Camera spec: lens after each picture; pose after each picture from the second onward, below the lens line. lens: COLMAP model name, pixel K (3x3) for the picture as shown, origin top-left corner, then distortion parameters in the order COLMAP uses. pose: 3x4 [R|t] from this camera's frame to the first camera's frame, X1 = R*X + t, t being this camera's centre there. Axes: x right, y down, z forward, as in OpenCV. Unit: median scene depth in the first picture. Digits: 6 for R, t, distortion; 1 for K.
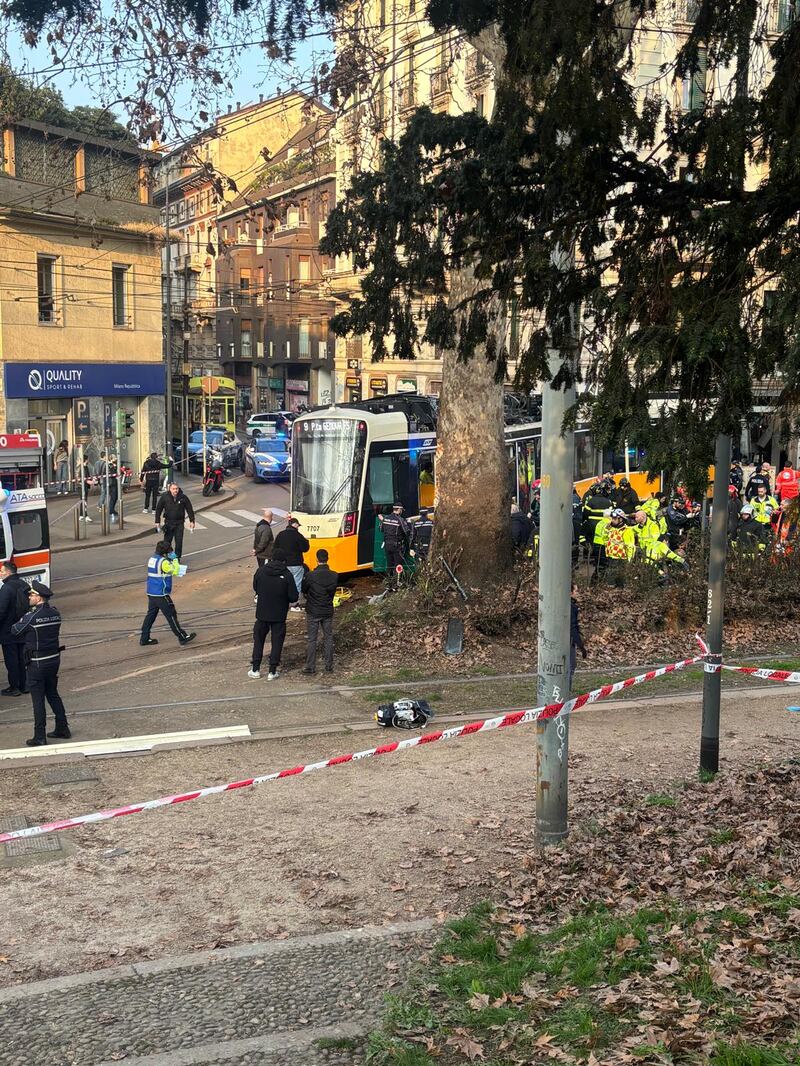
lens RADIAL K [[1307.6, 0, 393.4], [0, 1307.6, 532.5], [0, 0, 1]] dist [0.101580, 0.000000]
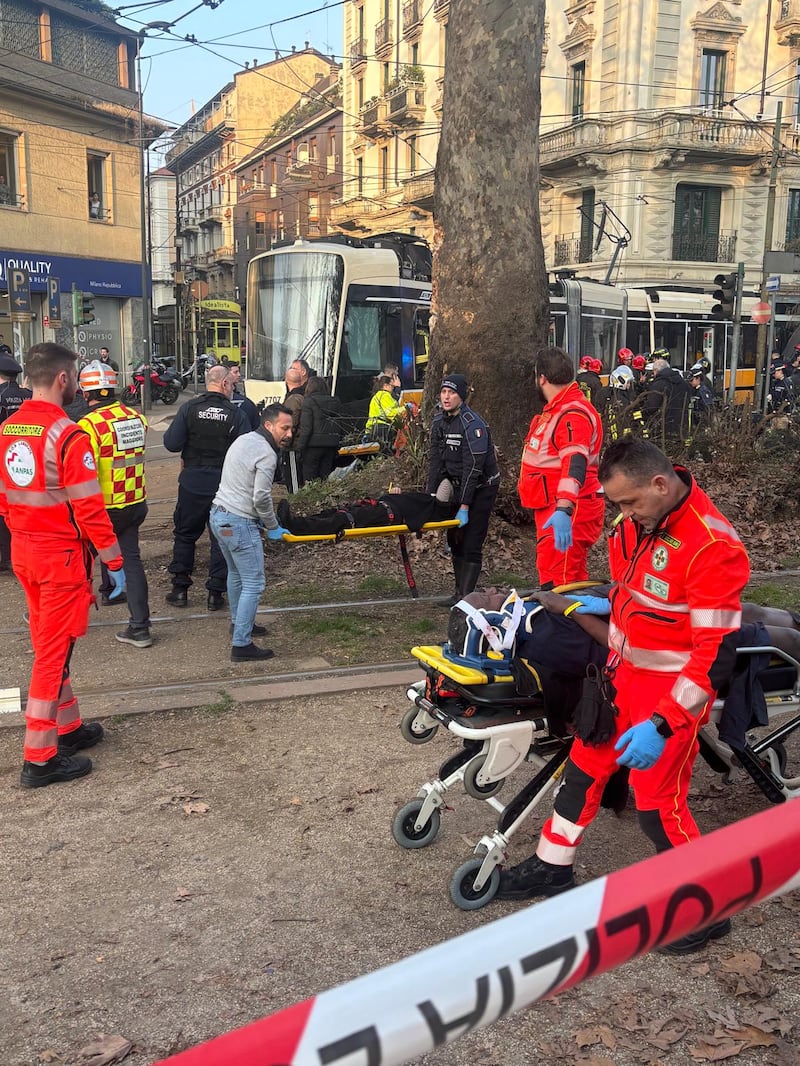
lens RADIAL K [[1074.1, 0, 396.5], [0, 1074.1, 524.6], [0, 0, 1]] dist [0.069409, 0.000000]
pose [[0.999939, 0.000730, -0.011014, 0.016712], [-0.000316, 0.999295, 0.037548, 0.045014], [0.011034, -0.037542, 0.999234, 0.372382]]
